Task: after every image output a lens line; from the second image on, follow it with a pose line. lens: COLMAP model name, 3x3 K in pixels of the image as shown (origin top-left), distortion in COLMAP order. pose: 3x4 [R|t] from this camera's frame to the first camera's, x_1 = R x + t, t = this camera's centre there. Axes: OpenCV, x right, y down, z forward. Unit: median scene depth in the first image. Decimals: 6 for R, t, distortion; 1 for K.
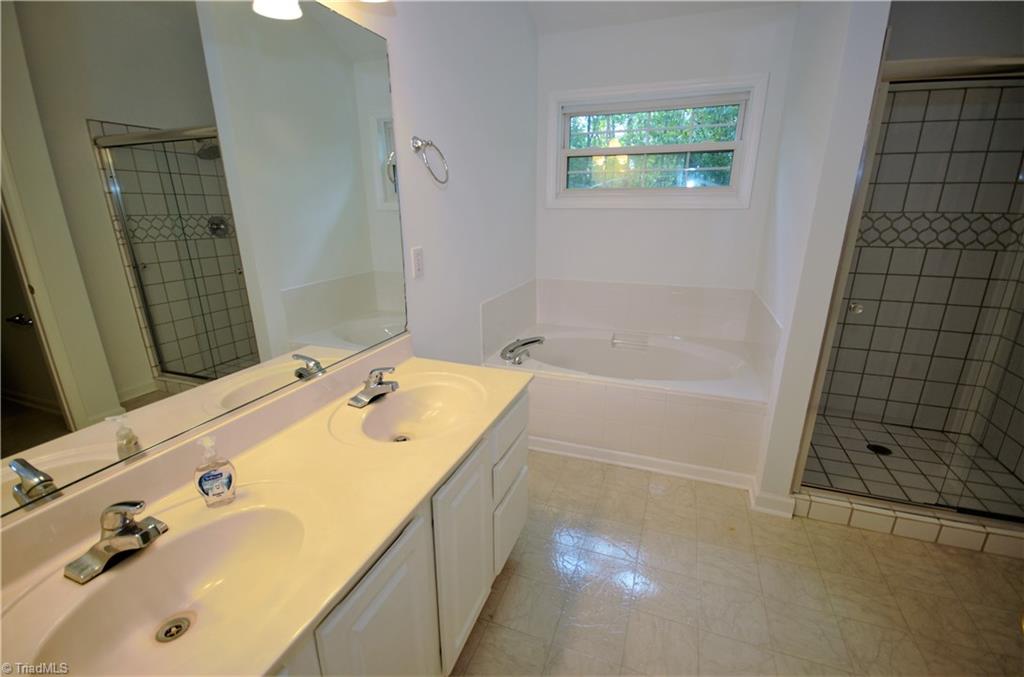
lens RADIAL K [[453.7, 0, 508.8], [0, 453.7, 344.2], [0, 0, 1]] dist [0.020278, -0.015964]
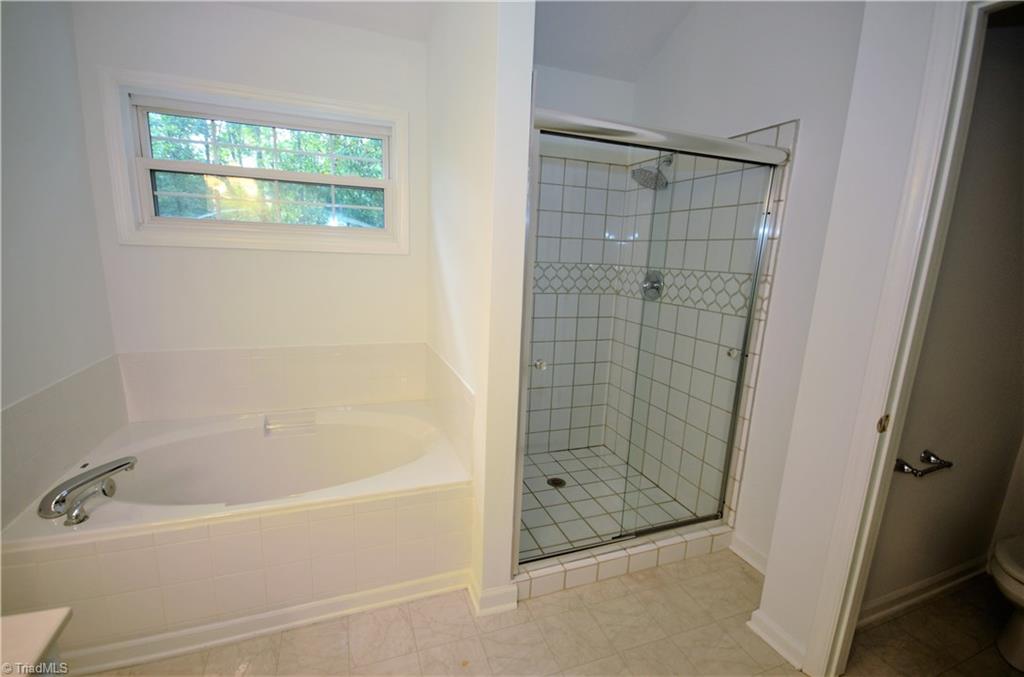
lens RADIAL K [[453.7, 0, 508.8], [0, 453.7, 344.2], [0, 0, 1]] dist [0.020278, -0.015964]
pose [[0.750573, -0.101037, 0.653018, 0.076457], [0.157967, 0.987023, -0.028849, -0.073431], [-0.641628, 0.124809, 0.756793, 0.241056]]
